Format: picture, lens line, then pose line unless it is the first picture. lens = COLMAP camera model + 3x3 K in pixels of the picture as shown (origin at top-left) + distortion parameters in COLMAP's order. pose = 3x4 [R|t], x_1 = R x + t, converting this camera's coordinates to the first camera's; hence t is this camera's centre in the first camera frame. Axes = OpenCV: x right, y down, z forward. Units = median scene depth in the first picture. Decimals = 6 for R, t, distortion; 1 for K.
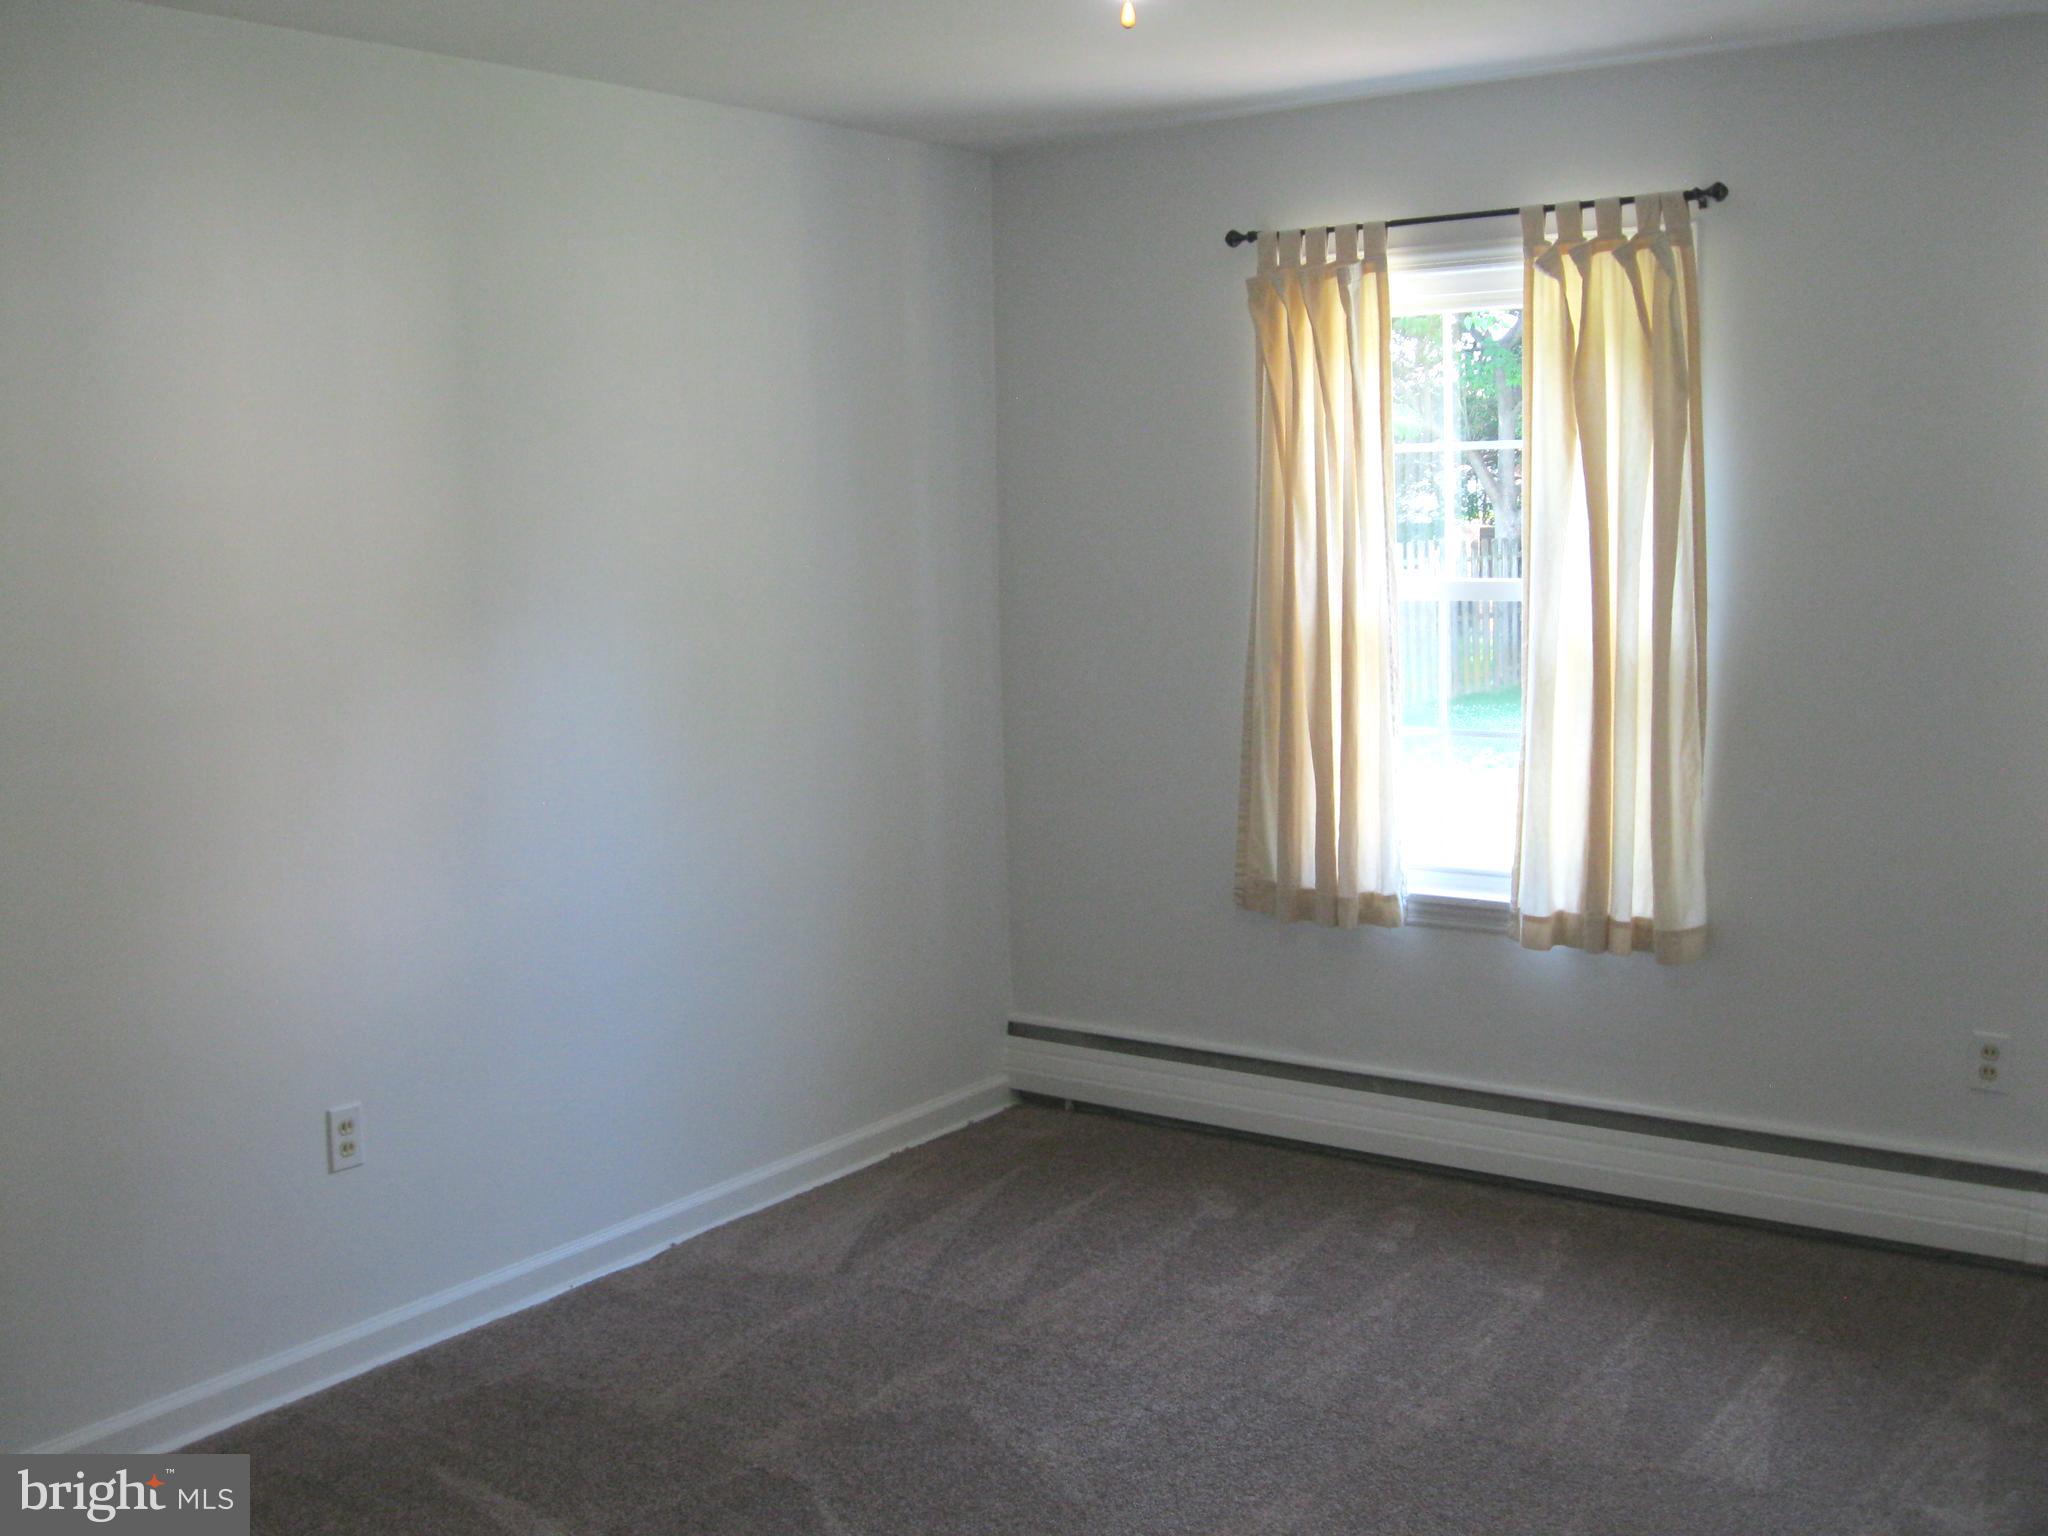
lens RADIAL K [[2090.7, 0, 1022.6], [0, 2090.7, 764.8], [0, 0, 1]] dist [-0.088070, 0.000000]
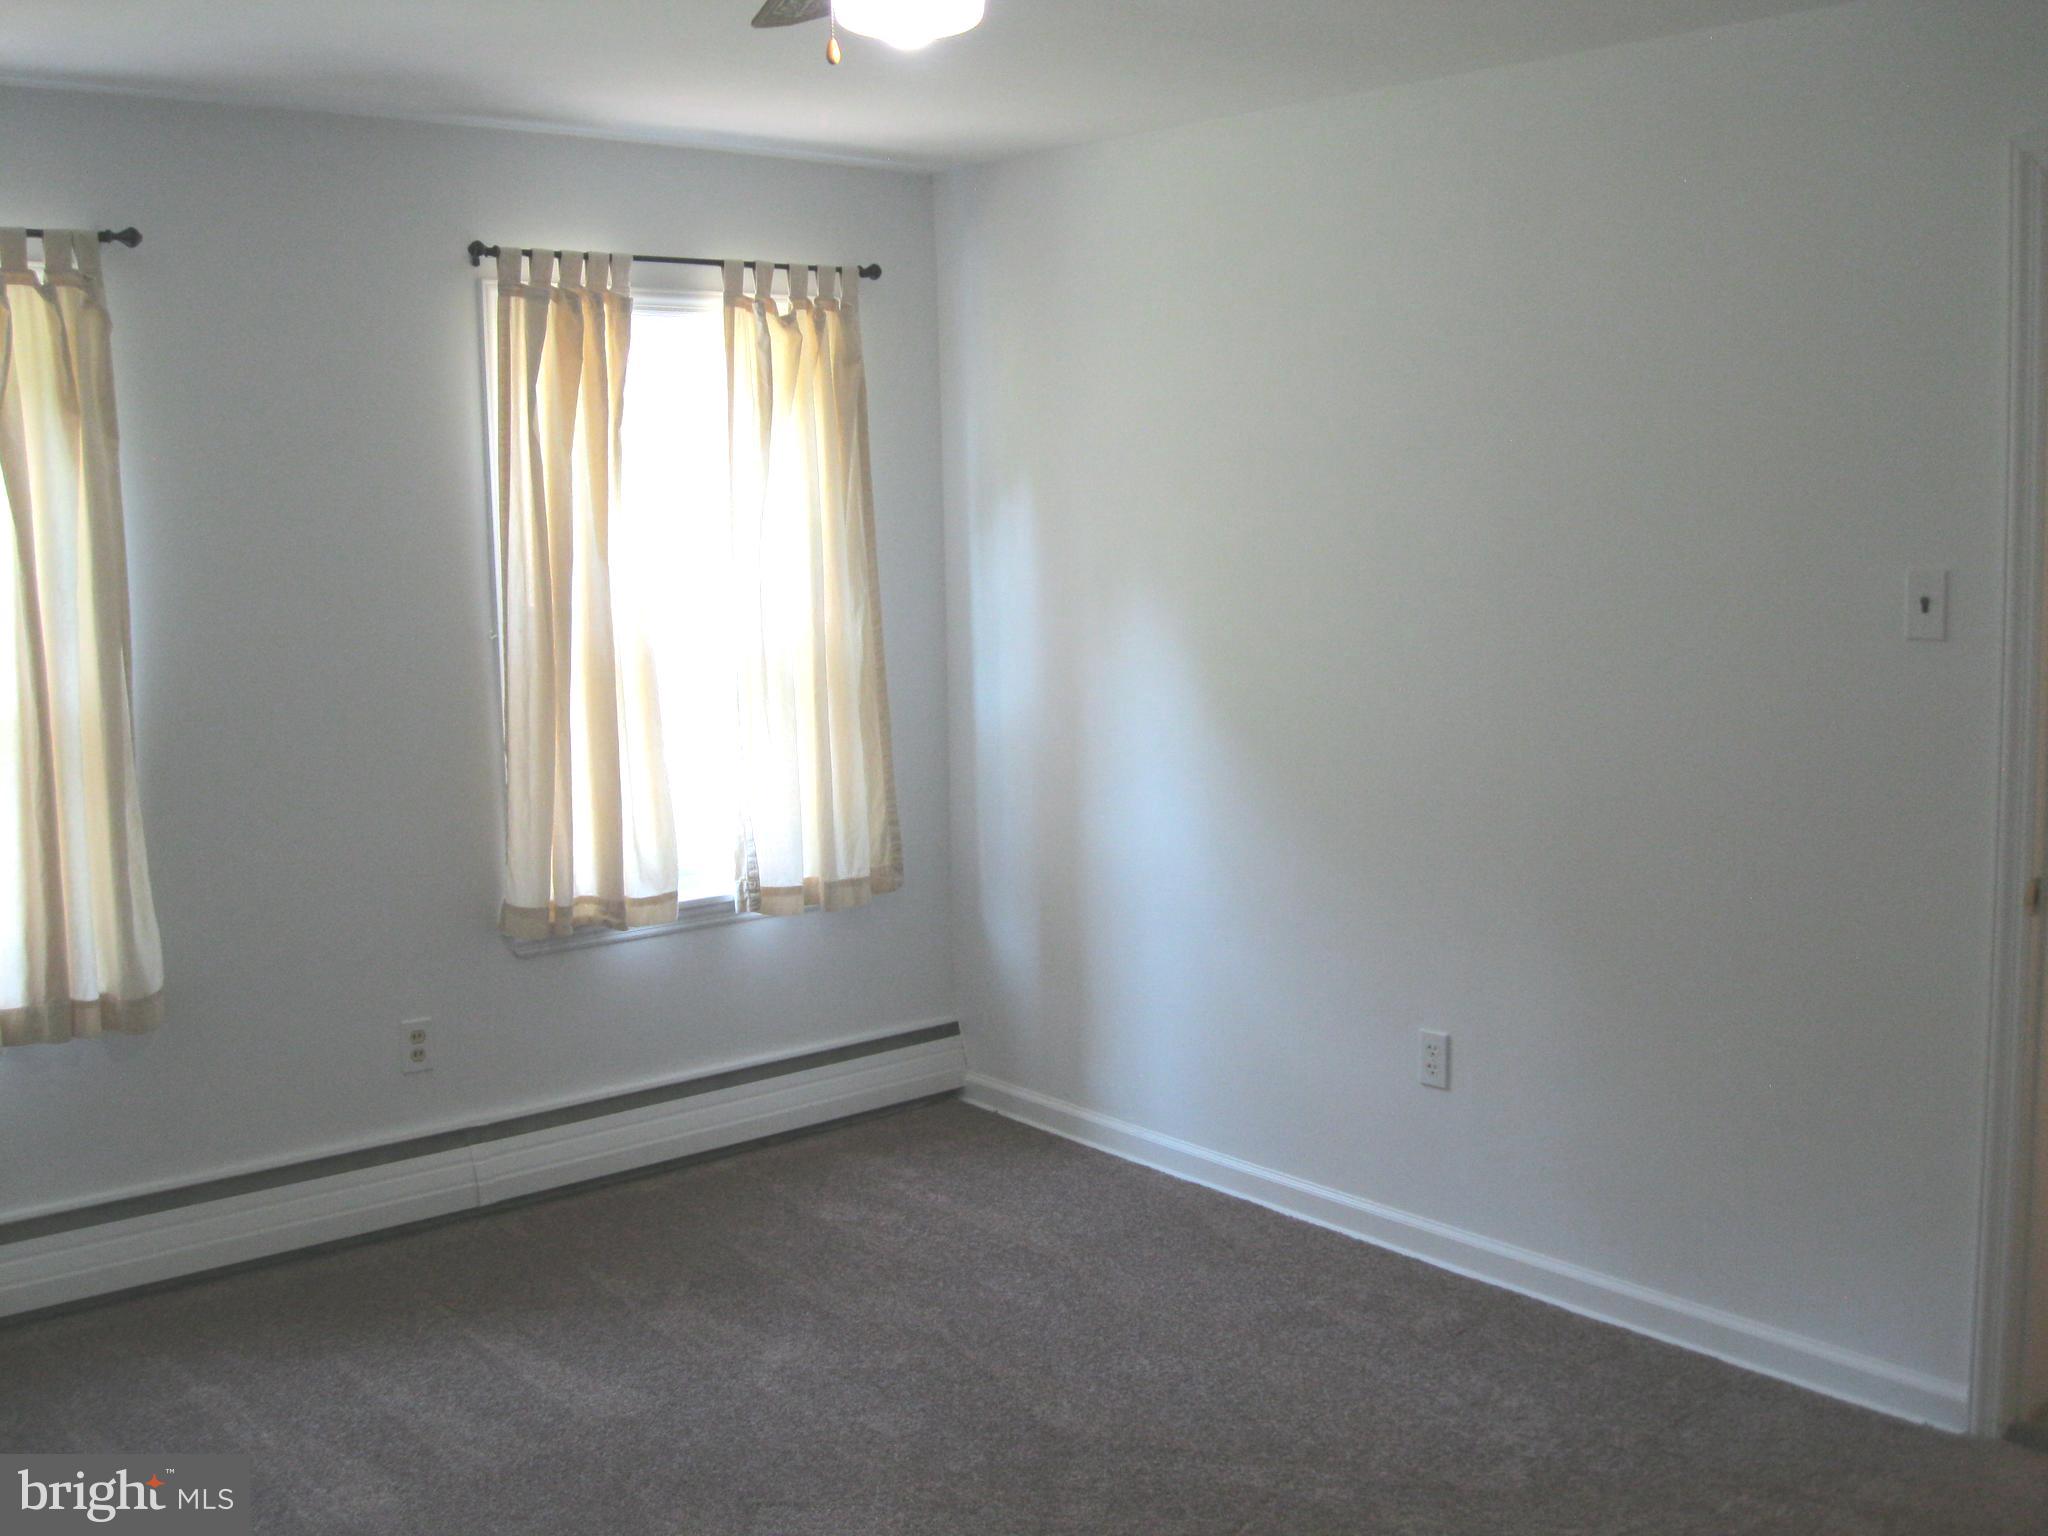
lens RADIAL K [[2090.7, 0, 973.7], [0, 2090.7, 760.6], [0, 0, 1]] dist [-0.088070, 0.000000]
pose [[0.276763, -0.097968, 0.955931, -0.511769], [0.142351, 0.987994, 0.060040, -0.032978], [-0.950336, 0.119461, 0.287386, 0.367583]]
